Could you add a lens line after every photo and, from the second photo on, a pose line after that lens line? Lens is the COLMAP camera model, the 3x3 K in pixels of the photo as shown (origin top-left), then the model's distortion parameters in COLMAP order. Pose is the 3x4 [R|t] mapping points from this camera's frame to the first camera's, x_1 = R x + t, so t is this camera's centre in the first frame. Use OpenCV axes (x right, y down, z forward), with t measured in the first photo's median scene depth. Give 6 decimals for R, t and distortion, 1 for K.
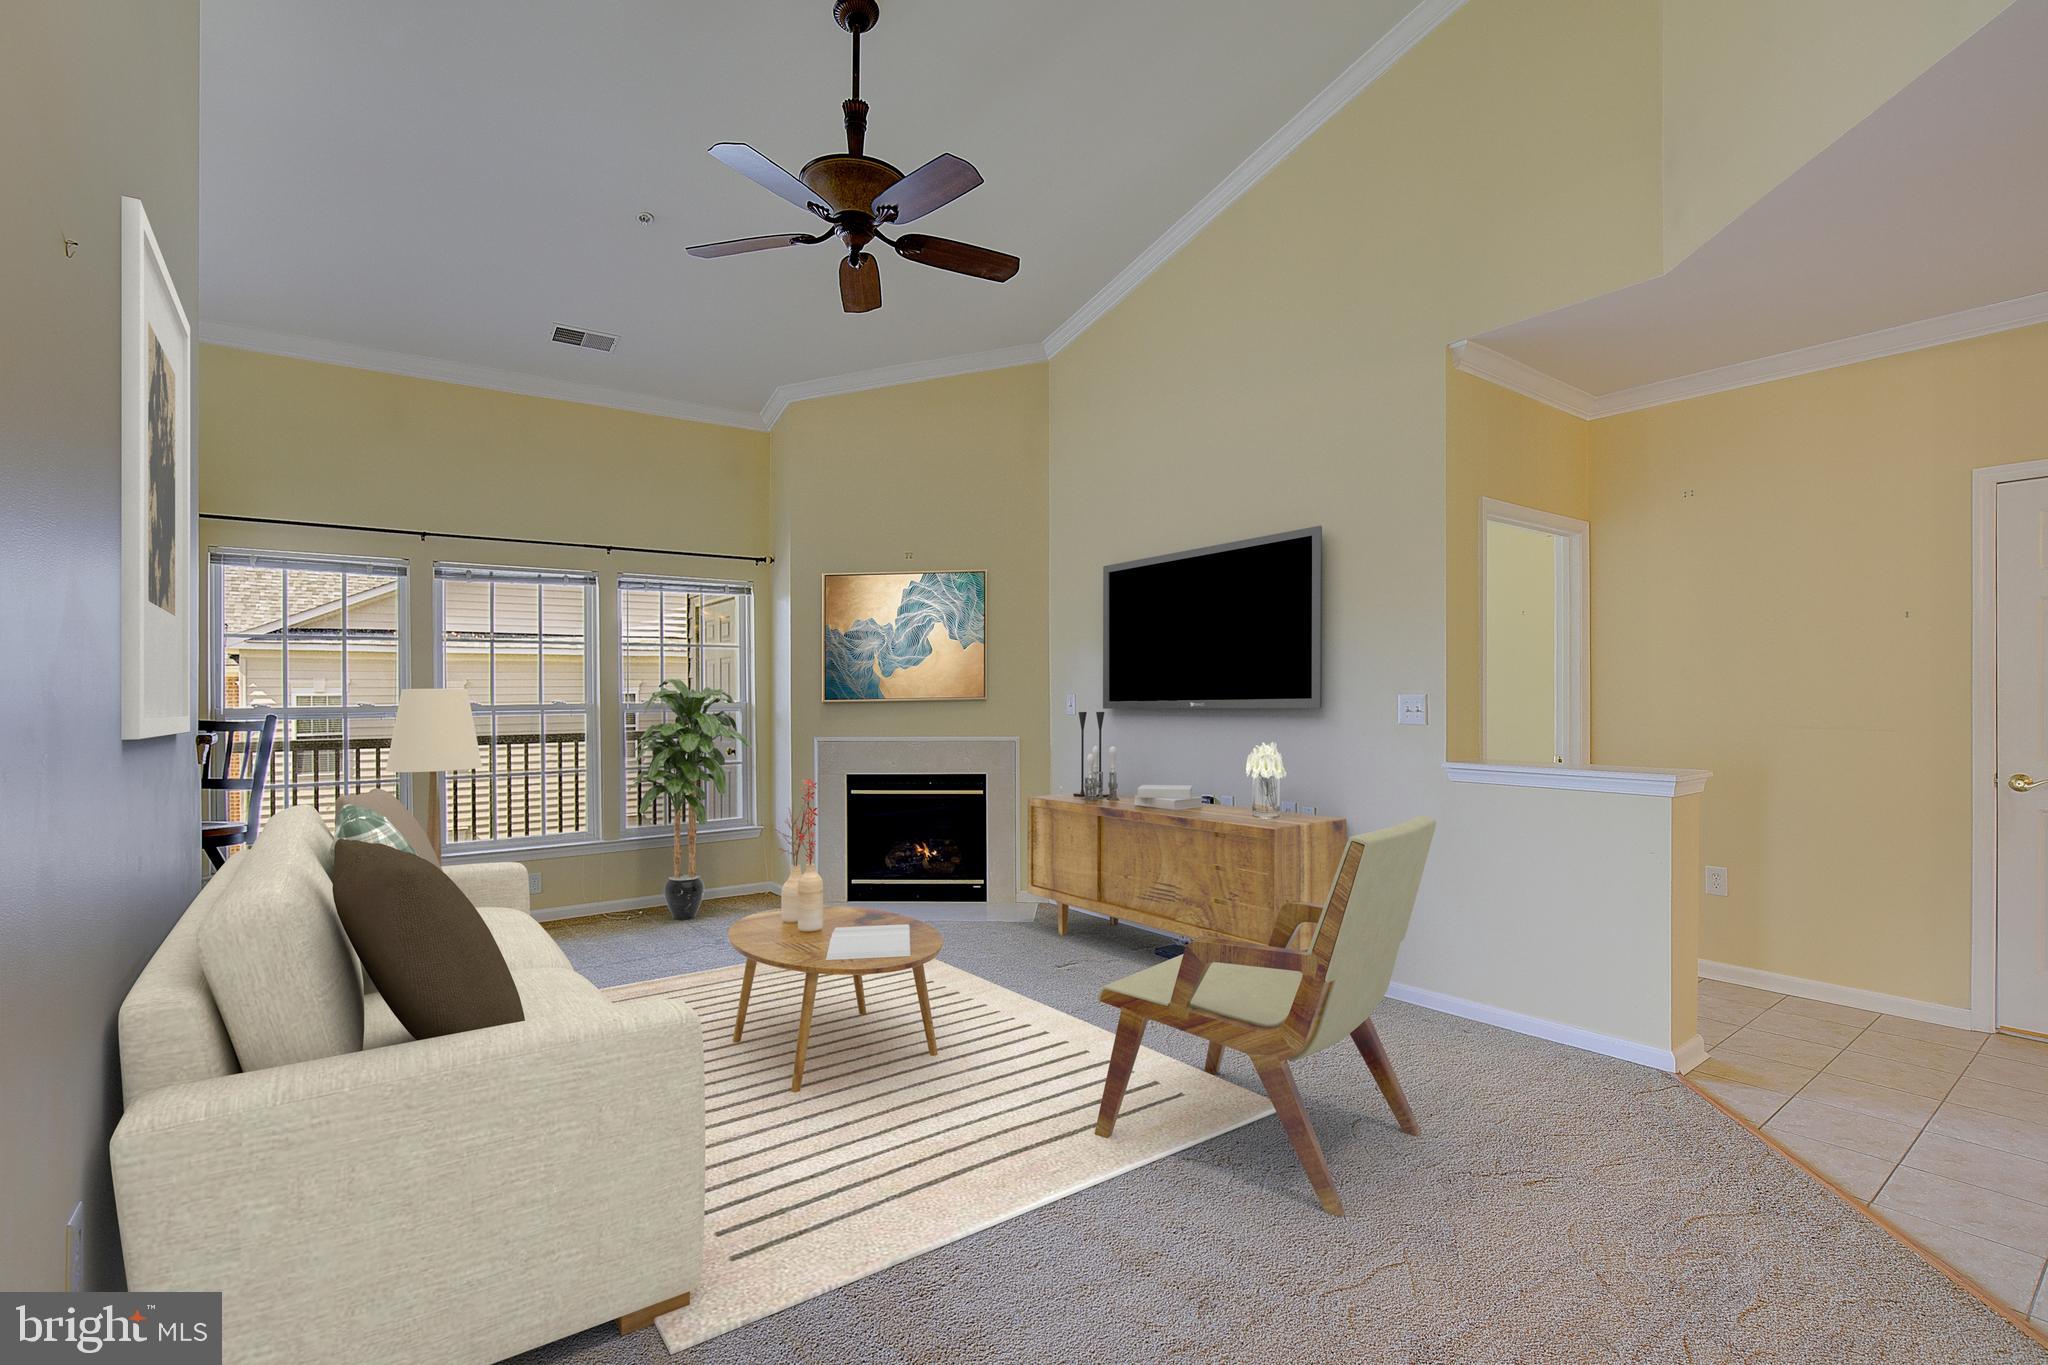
lens RADIAL K [[939.9, 0, 1032.3], [0, 939.9, 692.2], [0, 0, 1]] dist [-0.022194, 0.003875]
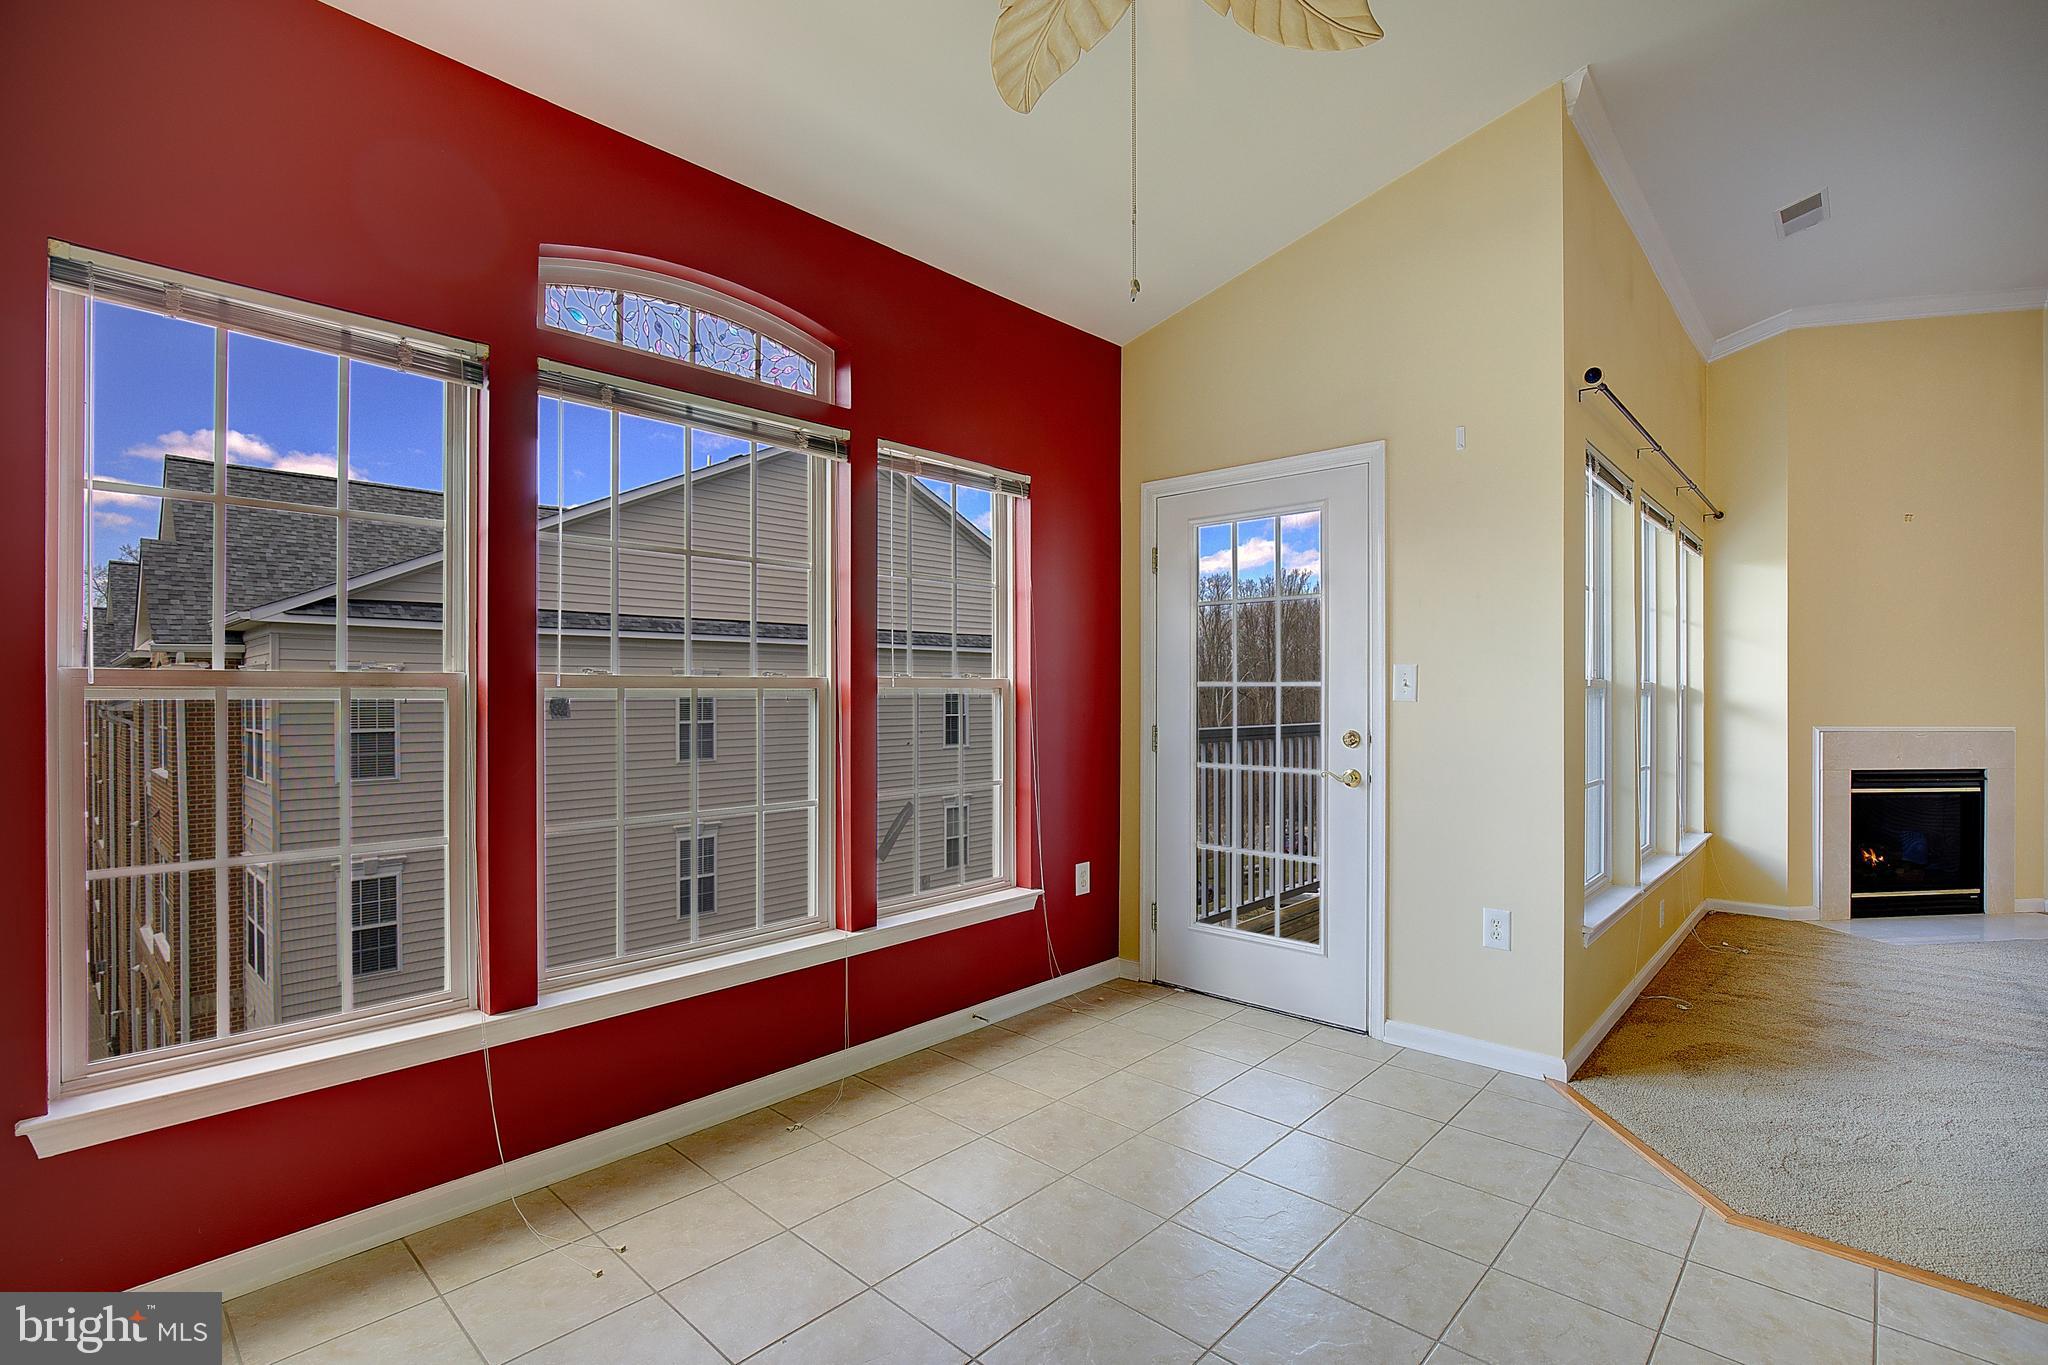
lens RADIAL K [[939.9, 0, 1070.6], [0, 939.9, 692.7], [0, 0, 1]] dist [-0.022194, 0.003875]
pose [[0.982432, 0.009830, 0.186362, -1.055021], [-0.010015, 0.999950, 0.000054, 0.024216], [-0.186352, -0.001919, 0.982481, 0.307045]]
